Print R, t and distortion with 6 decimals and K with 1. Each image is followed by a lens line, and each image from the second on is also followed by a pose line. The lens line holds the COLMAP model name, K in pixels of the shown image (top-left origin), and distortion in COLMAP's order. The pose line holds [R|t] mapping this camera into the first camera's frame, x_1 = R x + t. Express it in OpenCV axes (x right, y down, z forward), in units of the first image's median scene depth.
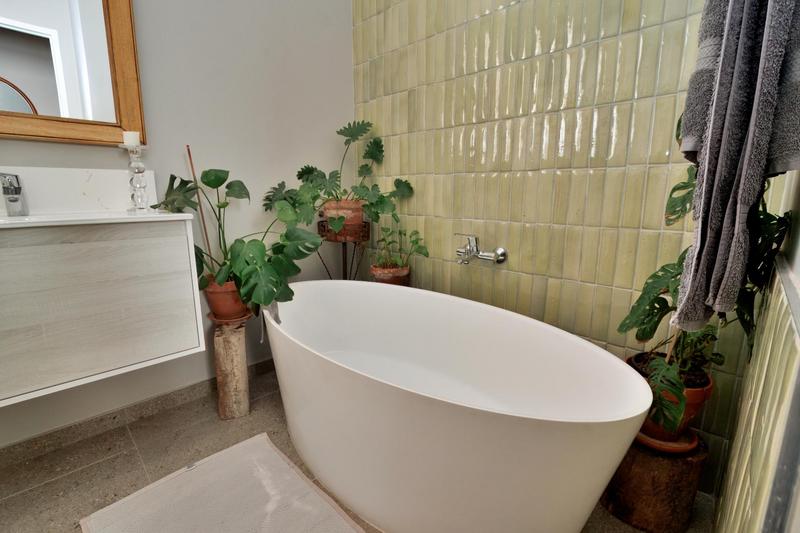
lens RADIAL K [[363.2, 0, 400.1], [0, 363.2, 264.7], [0, 0, 1]] dist [-0.019119, 0.003454]
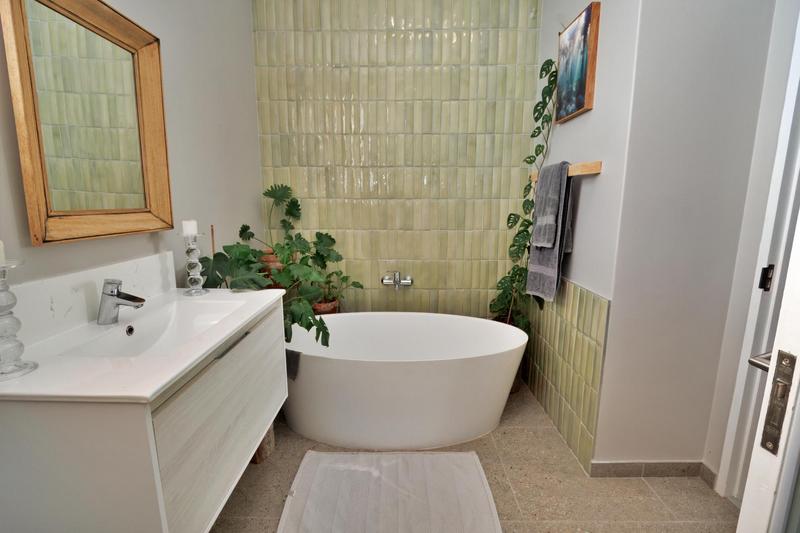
lens RADIAL K [[363.2, 0, 399.9], [0, 363.2, 263.6], [0, 0, 1]] dist [-0.019119, 0.003454]
pose [[0.714751, -0.120087, 0.688992, -0.732438], [0.130025, 0.990790, 0.037802, -0.142816], [-0.687186, 0.062567, 0.723782, -0.129037]]
